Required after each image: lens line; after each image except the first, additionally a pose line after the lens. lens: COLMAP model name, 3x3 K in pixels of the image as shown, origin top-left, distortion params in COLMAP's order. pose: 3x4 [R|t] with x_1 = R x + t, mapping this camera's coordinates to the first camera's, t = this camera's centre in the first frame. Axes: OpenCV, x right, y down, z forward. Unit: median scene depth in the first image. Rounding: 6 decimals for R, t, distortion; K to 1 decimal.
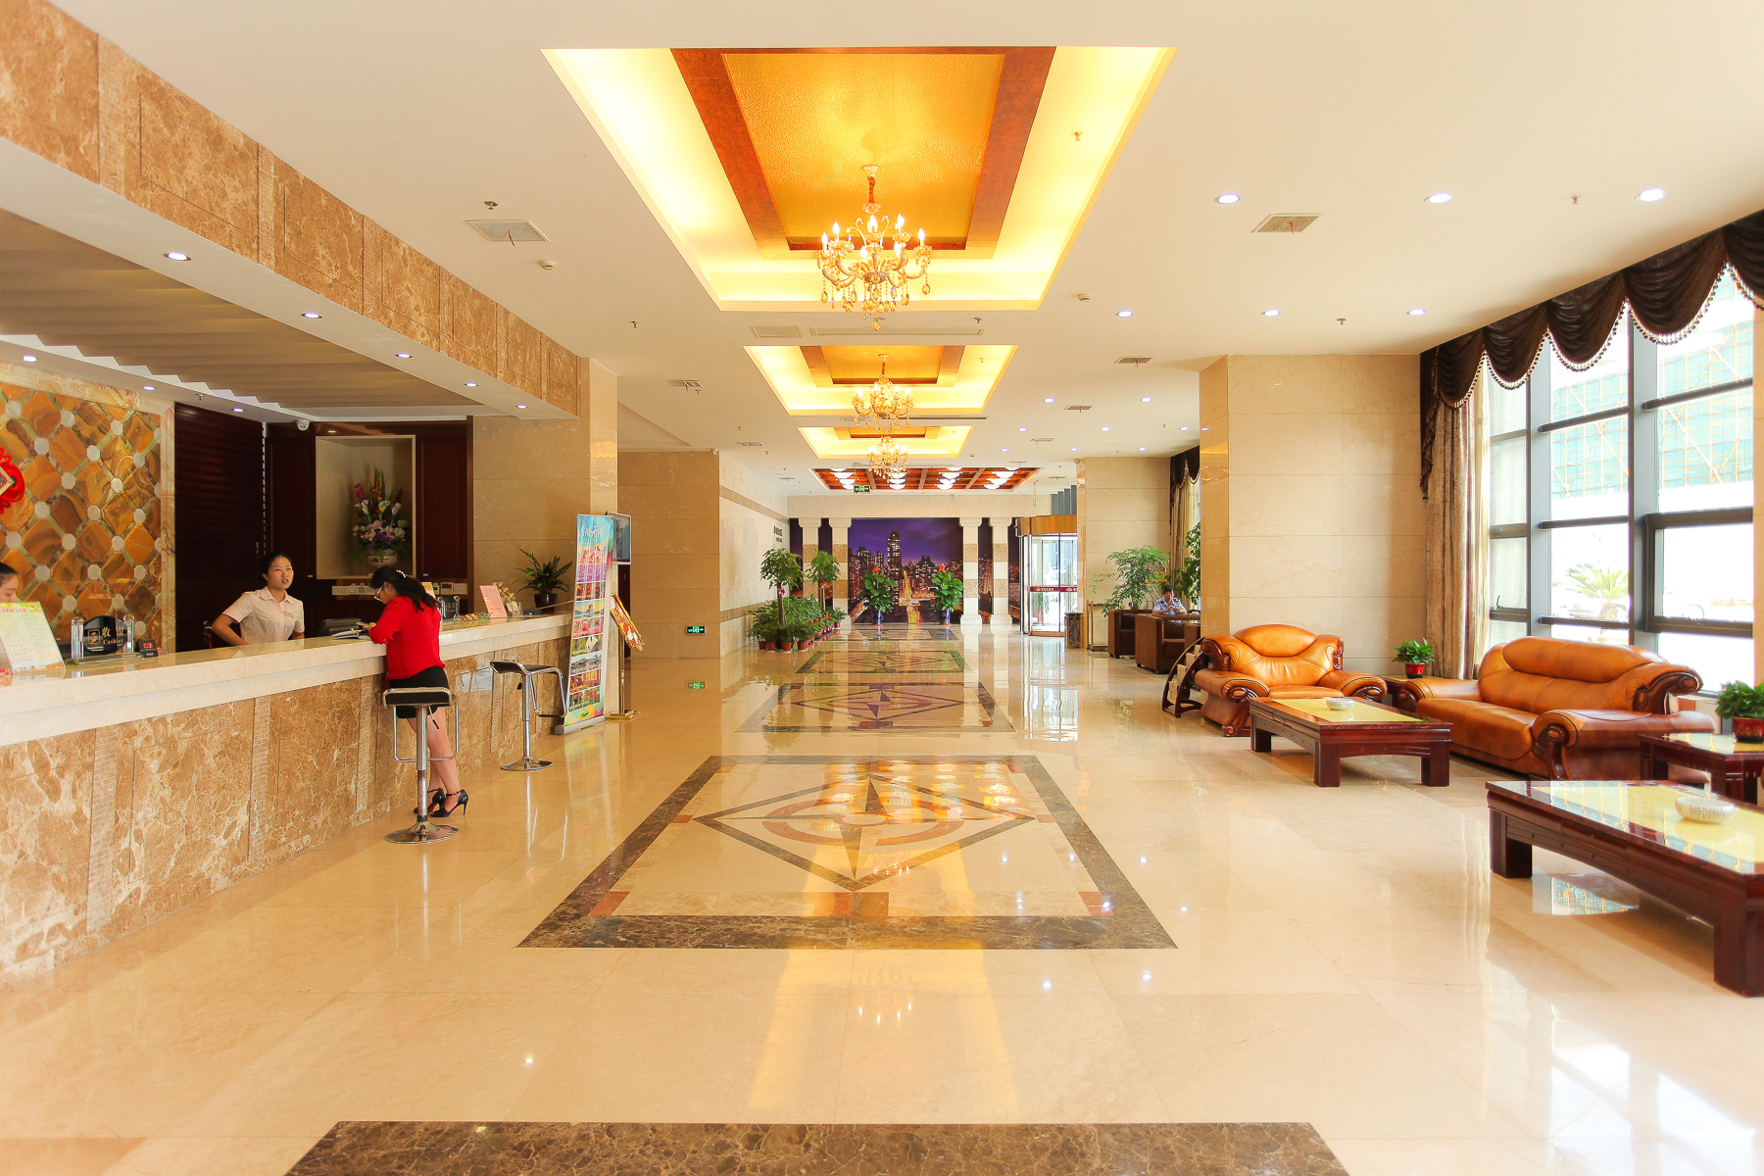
lens RADIAL K [[1035.1, 0, 882.0], [0, 1035.1, 588.0], [0, 0, 1]] dist [-0.005071, -0.000837]
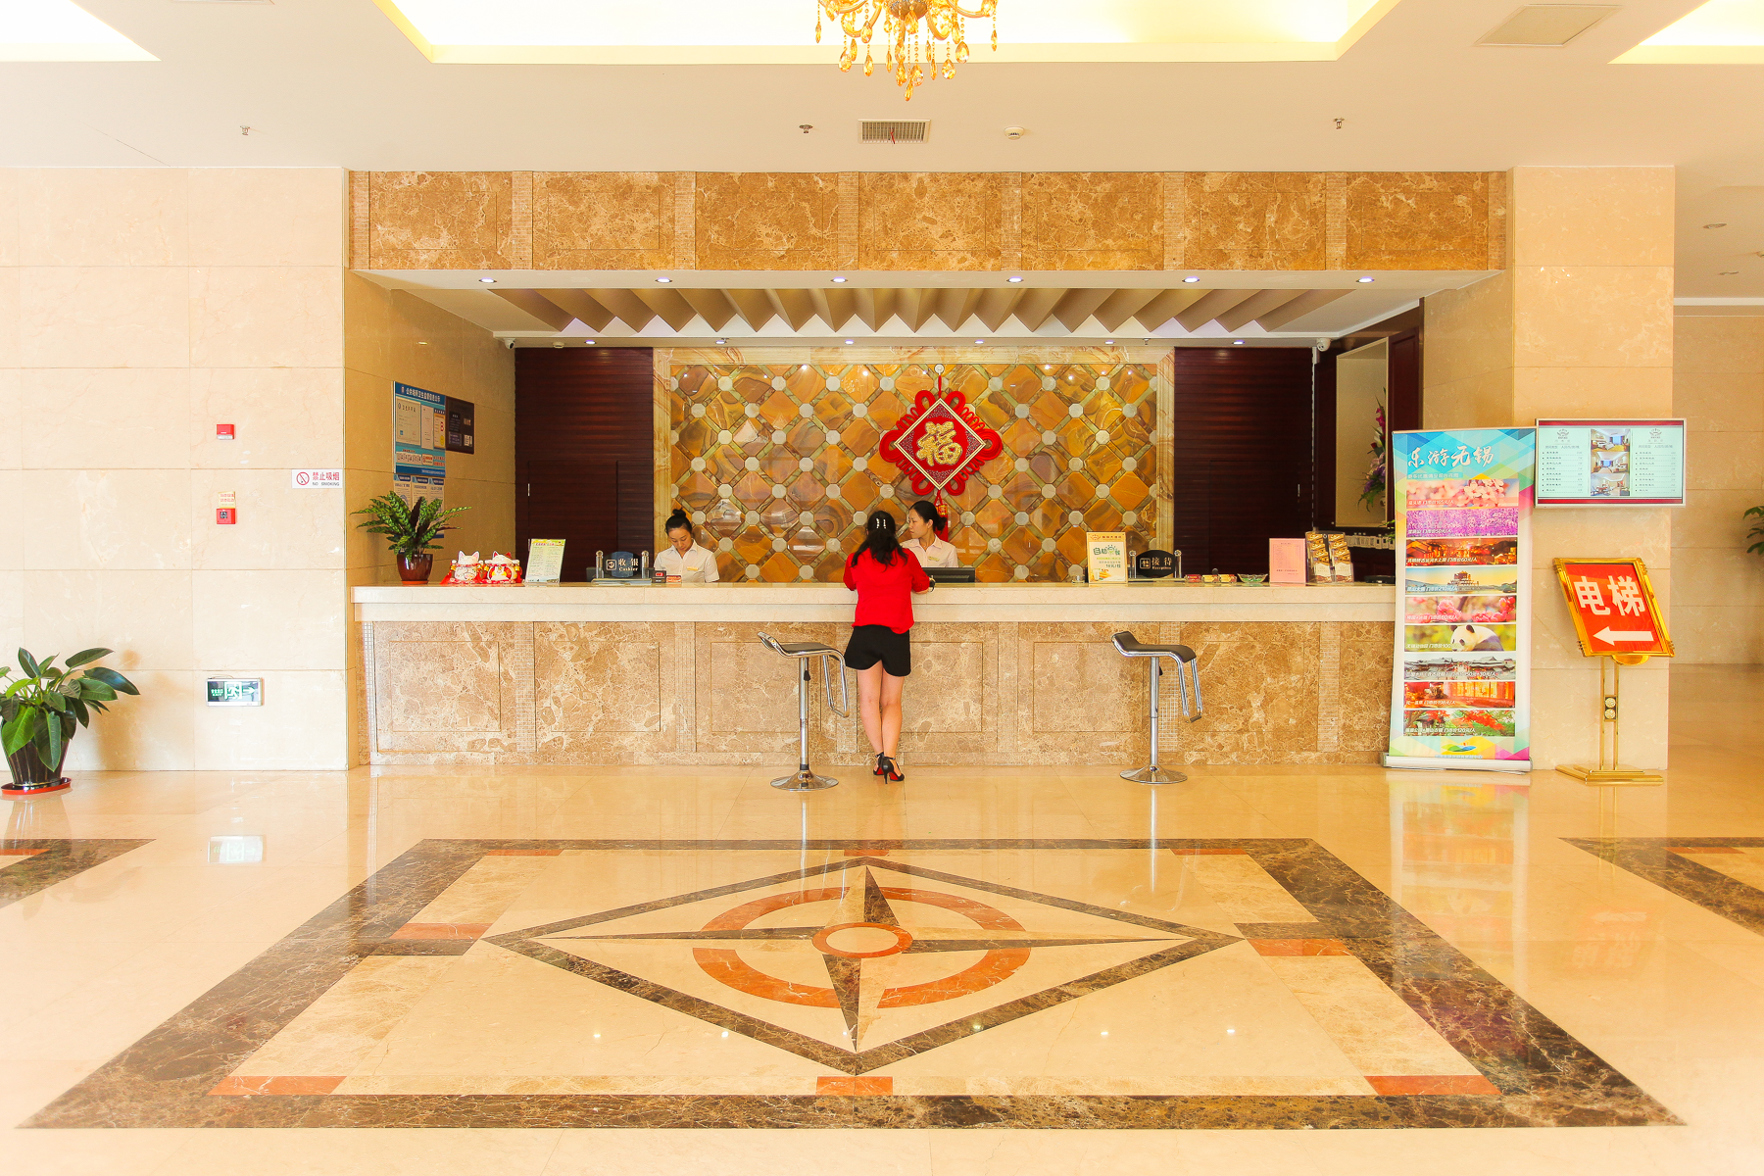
lens RADIAL K [[1193.6, 0, 880.4], [0, 1193.6, 545.9], [0, 0, 1]] dist [-0.044686, 0.045648]
pose [[-0.004679, 0.028903, -0.999571, 0.703501], [-0.014664, 0.999473, 0.028969, -0.025822], [0.999882, 0.014794, -0.004253, 1.076864]]
